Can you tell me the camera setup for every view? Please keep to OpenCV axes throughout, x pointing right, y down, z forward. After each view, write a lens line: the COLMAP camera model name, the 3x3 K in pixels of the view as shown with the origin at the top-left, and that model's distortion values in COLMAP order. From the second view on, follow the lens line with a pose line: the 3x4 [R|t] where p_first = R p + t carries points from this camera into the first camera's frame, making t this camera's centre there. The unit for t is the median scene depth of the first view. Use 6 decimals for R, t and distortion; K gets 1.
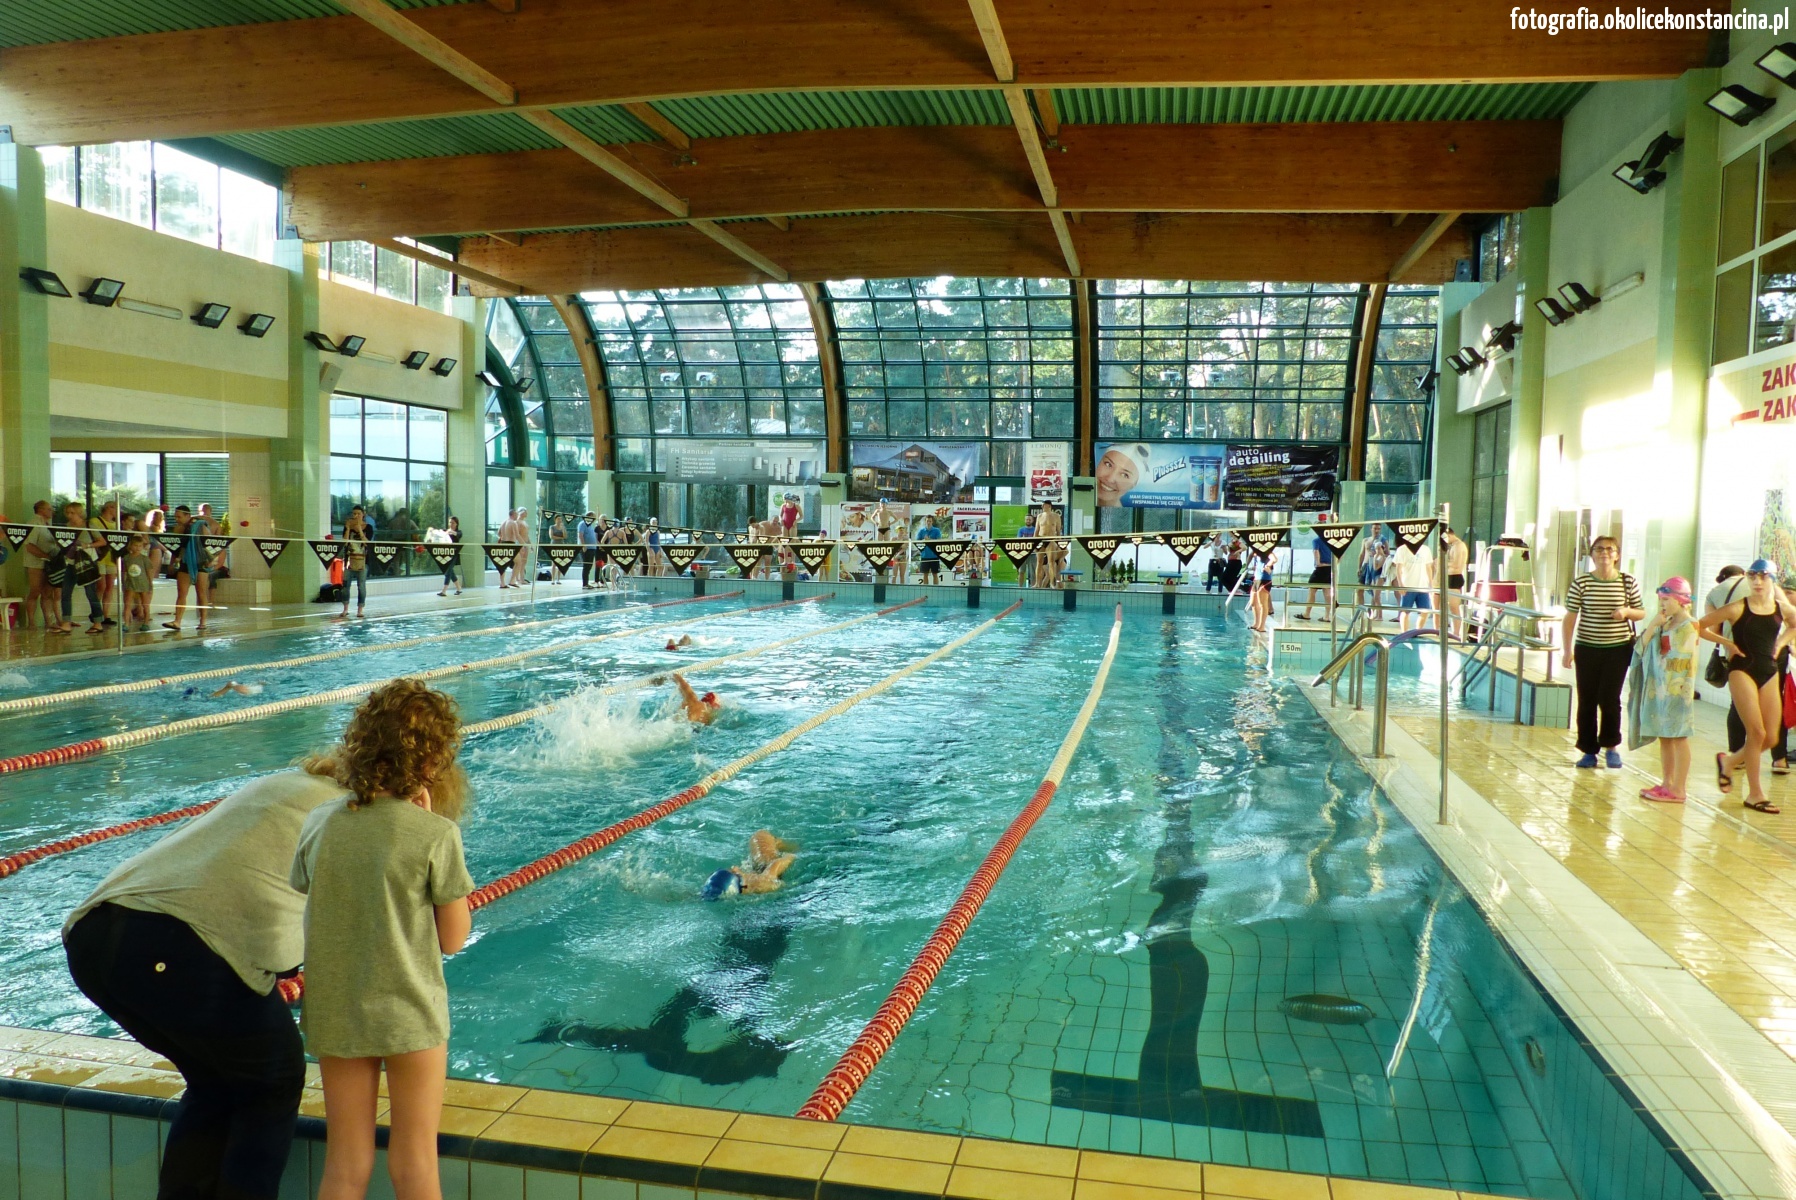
lens RADIAL K [[1337.6, 0, 893.9], [0, 1337.6, 609.1], [0, 0, 1]] dist [-0.026441, 0.034441]
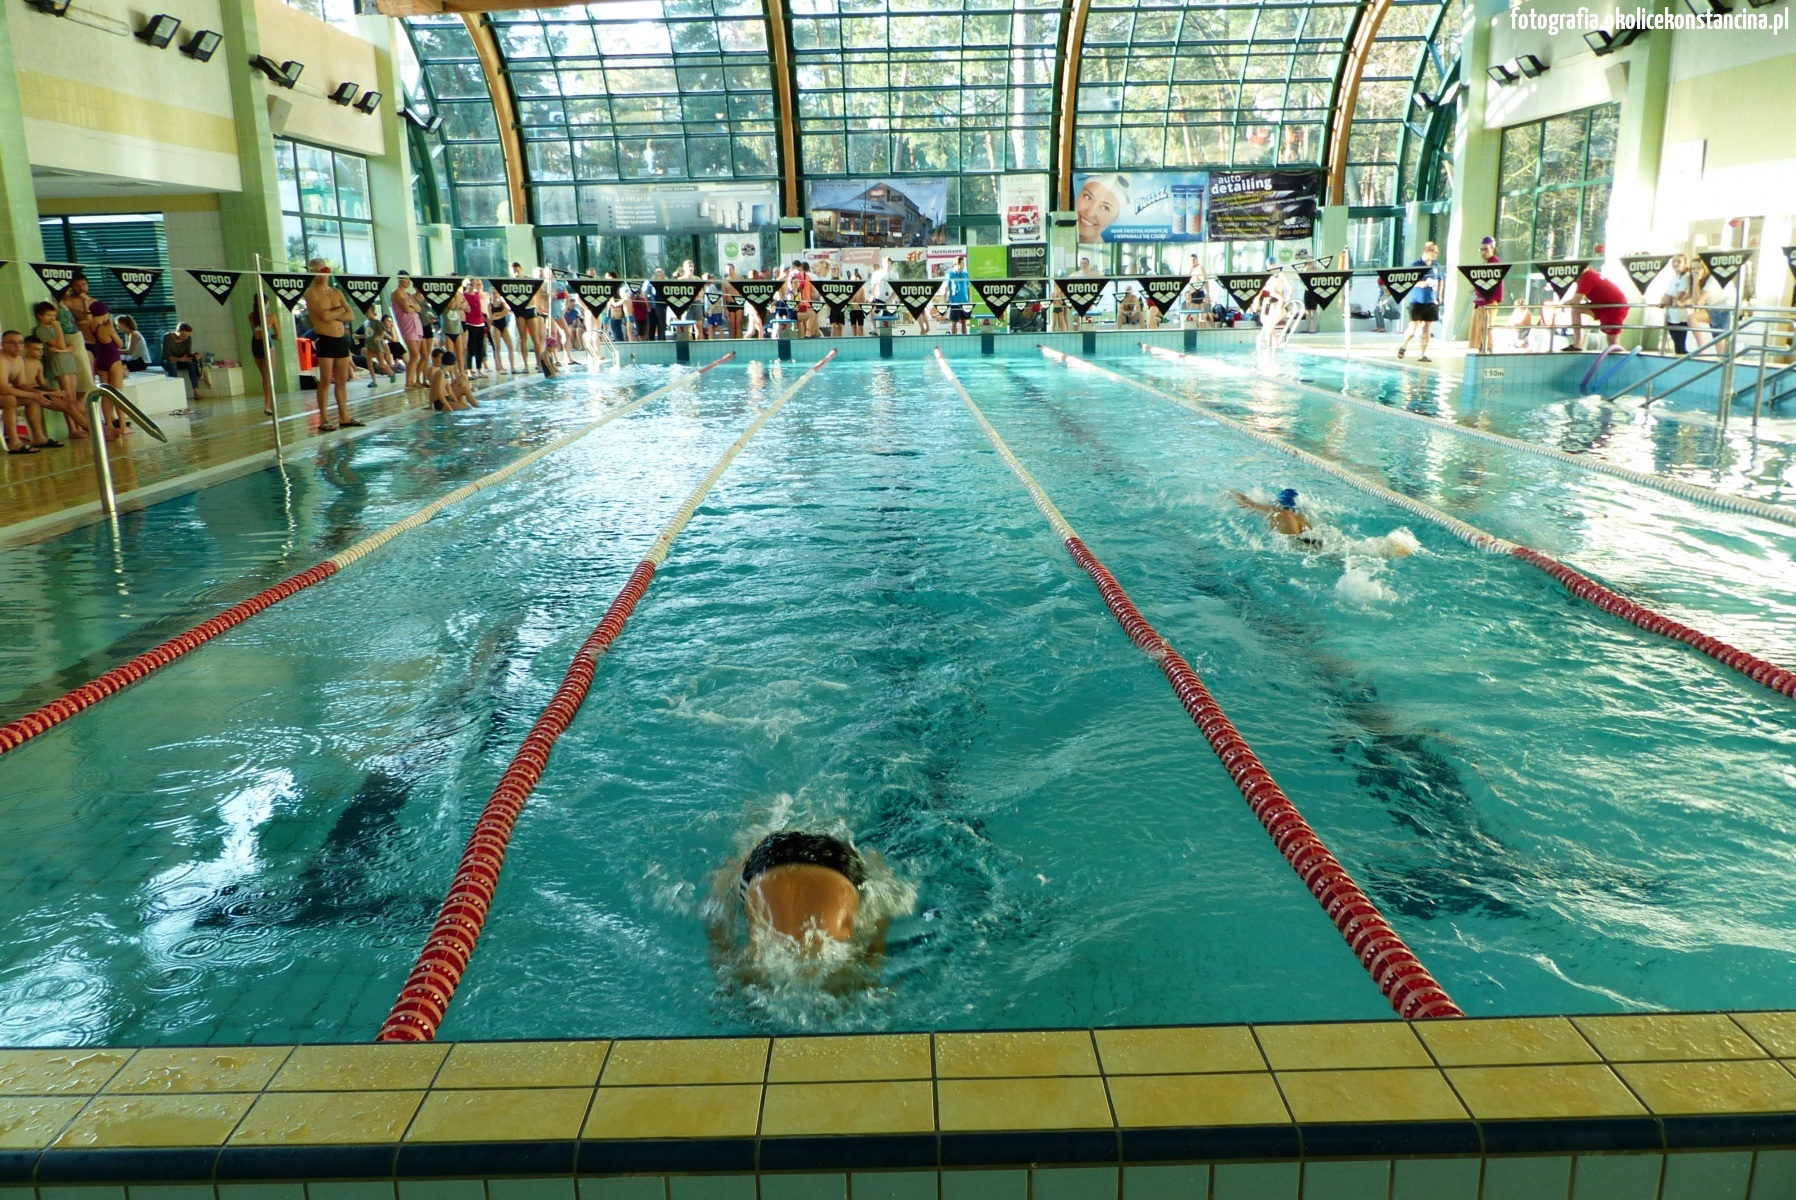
lens RADIAL K [[1337.6, 0, 894.7], [0, 1337.6, 599.3], [0, 0, 1]] dist [-0.026441, 0.034441]
pose [[0.976487, -0.092829, 0.194567, -0.185352], [0.056383, 0.981099, 0.185112, -0.011072], [-0.208073, -0.169789, 0.963264, 0.066145]]
